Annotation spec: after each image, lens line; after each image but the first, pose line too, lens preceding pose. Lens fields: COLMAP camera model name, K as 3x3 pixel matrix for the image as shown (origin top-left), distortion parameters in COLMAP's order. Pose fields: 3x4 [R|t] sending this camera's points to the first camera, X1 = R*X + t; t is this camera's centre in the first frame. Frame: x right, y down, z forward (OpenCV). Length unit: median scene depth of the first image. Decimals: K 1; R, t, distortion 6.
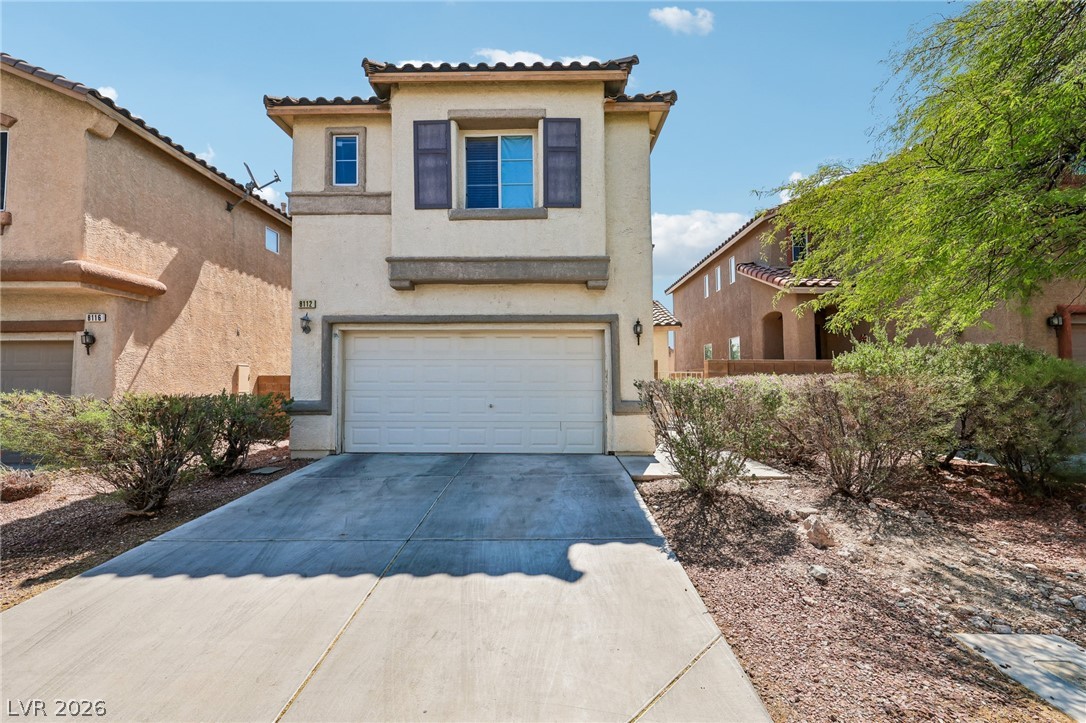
lens RADIAL K [[436.1, 0, 544.3], [0, 436.1, 365.4], [0, 0, 1]] dist [-0.000644, -0.001654]
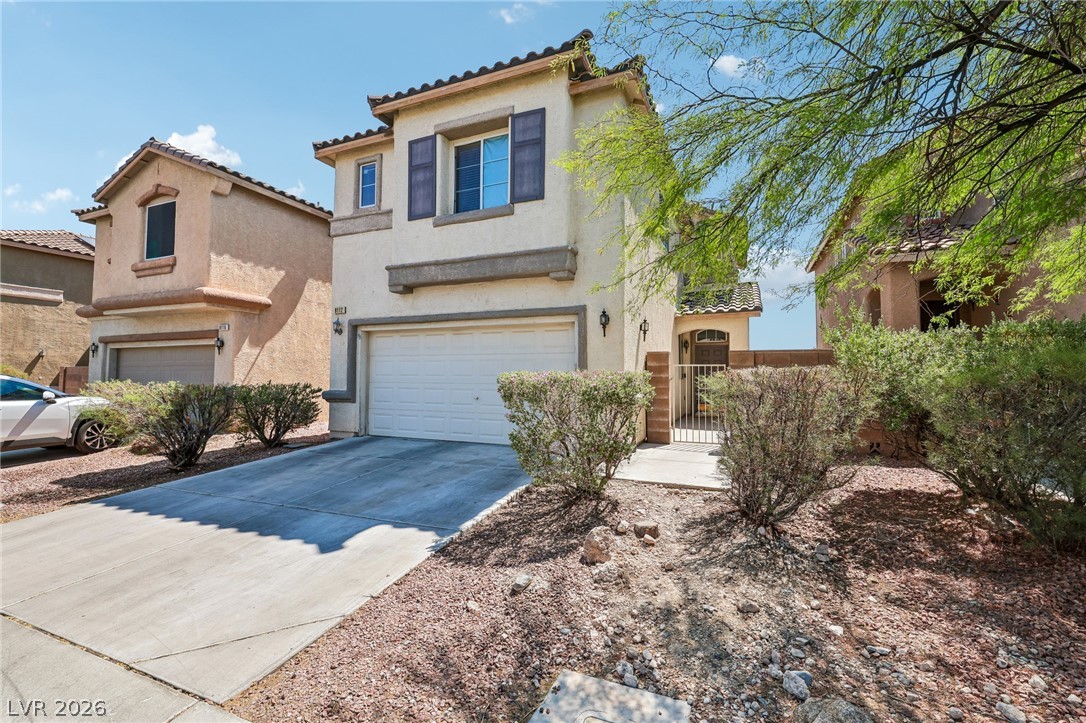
lens RADIAL K [[436.1, 0, 518.6], [0, 436.1, 363.6], [0, 0, 1]] dist [-0.000644, -0.001654]
pose [[0.934165, -0.005944, -0.356792, 0.362524], [0.009782, 0.999912, 0.008953, 0.000681], [0.356707, -0.011854, 0.934141, 0.052337]]
